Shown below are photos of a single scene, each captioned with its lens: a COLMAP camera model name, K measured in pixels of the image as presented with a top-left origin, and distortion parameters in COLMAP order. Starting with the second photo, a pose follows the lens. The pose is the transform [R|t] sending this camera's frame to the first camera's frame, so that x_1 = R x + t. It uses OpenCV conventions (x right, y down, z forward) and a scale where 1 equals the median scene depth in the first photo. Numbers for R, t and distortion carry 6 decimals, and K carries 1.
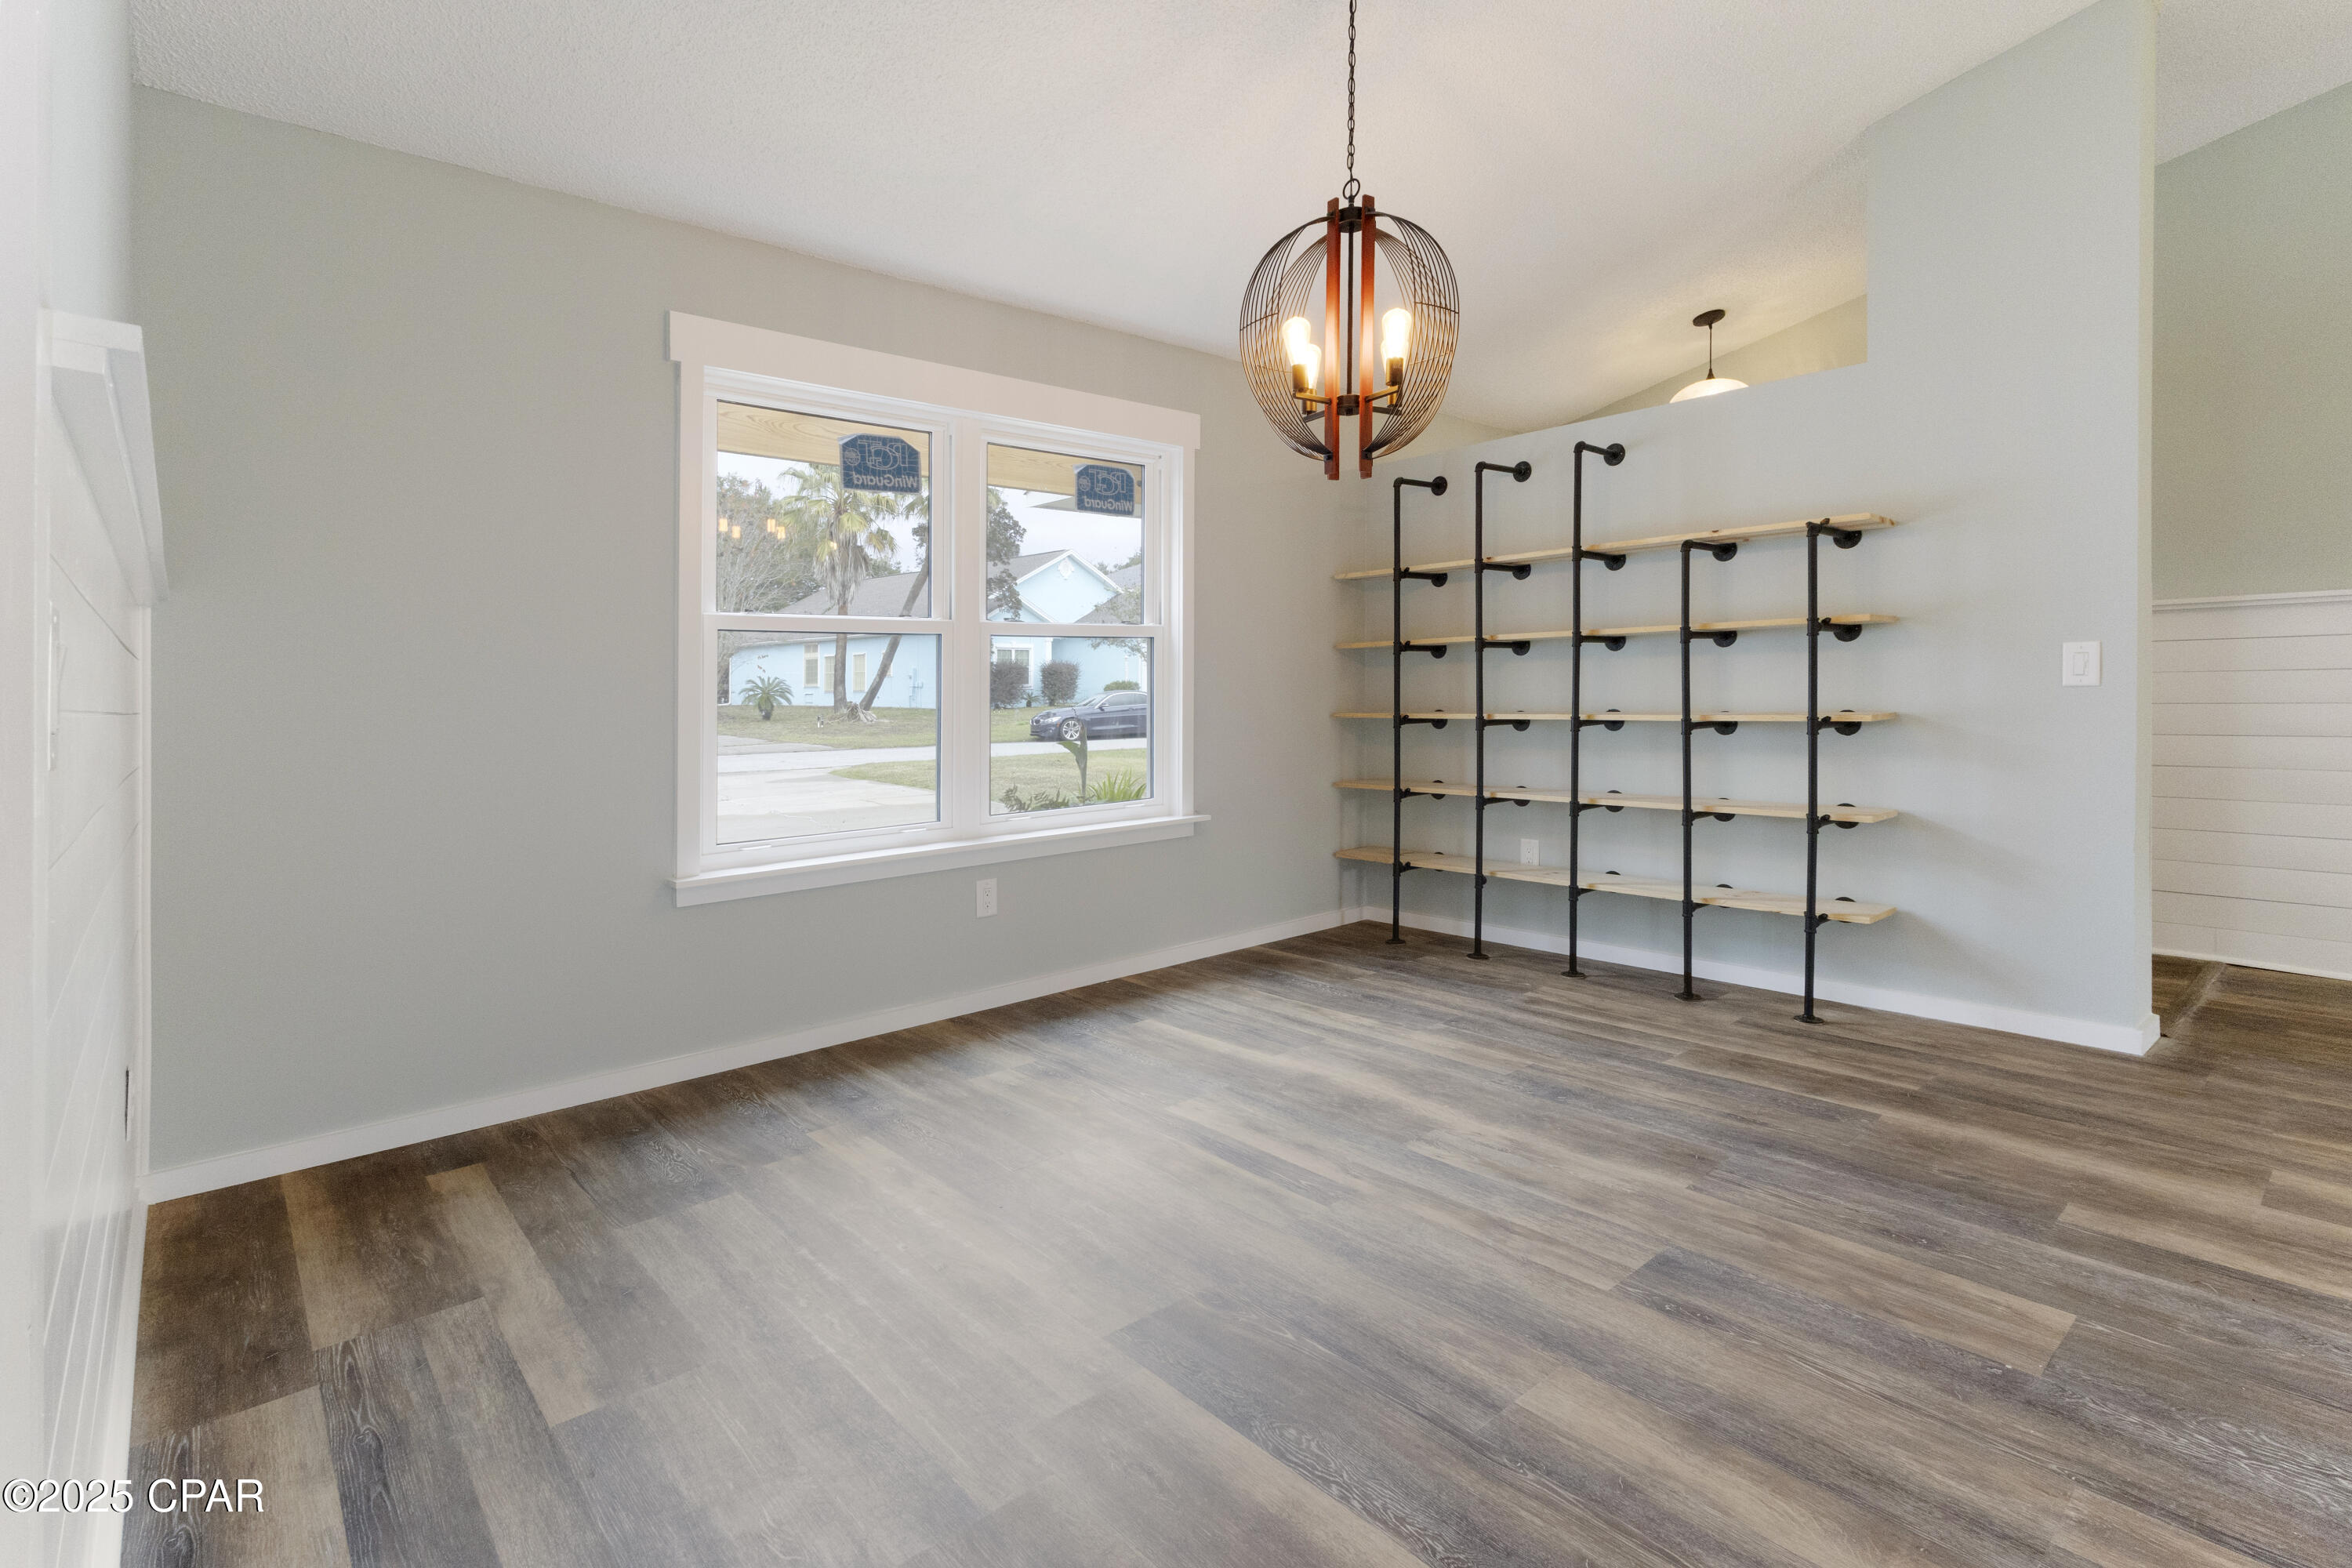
lens RADIAL K [[1116.6, 0, 1164.2], [0, 1116.6, 693.9], [0, 0, 1]] dist [0.002666, 0.000732]
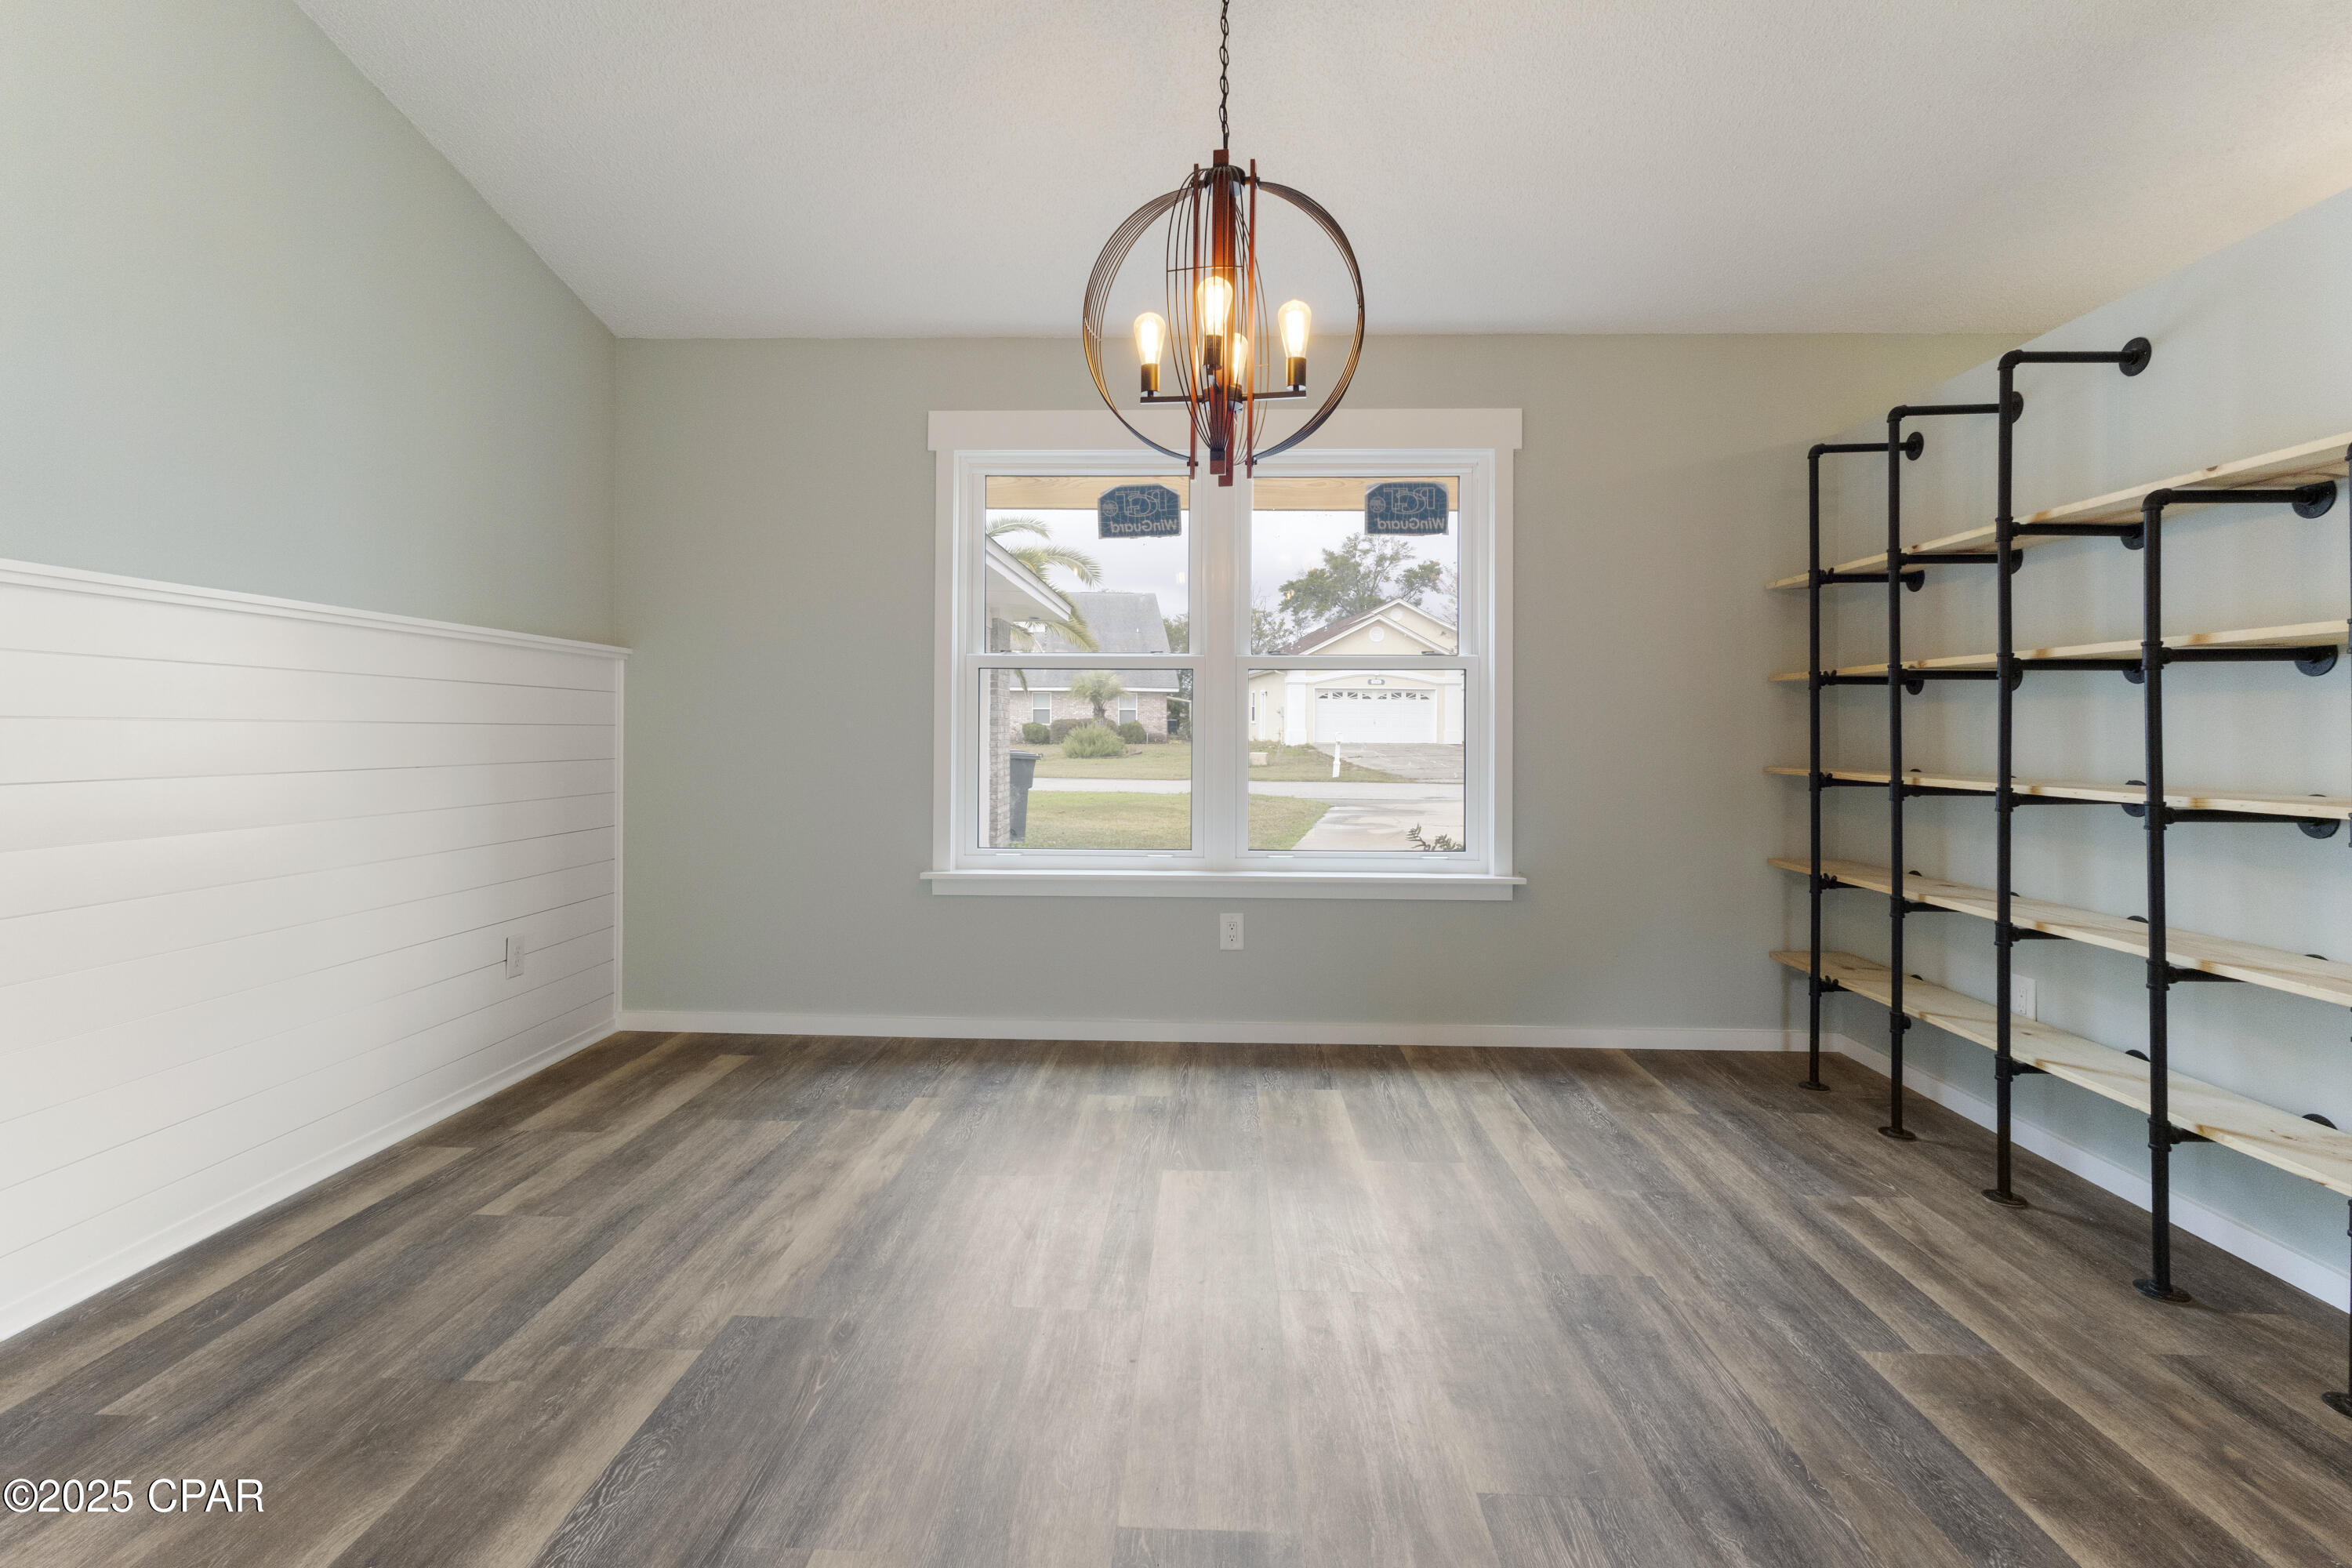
lens RADIAL K [[1102.1, 0, 1180.4], [0, 1102.1, 716.4], [0, 0, 1]] dist [0.000181, 0.001176]
pose [[0.732586, 0.018884, -0.680412, 0.593727], [-0.023828, 0.999714, 0.002090, -0.014113], [0.680257, 0.014682, 0.732827, 0.299296]]
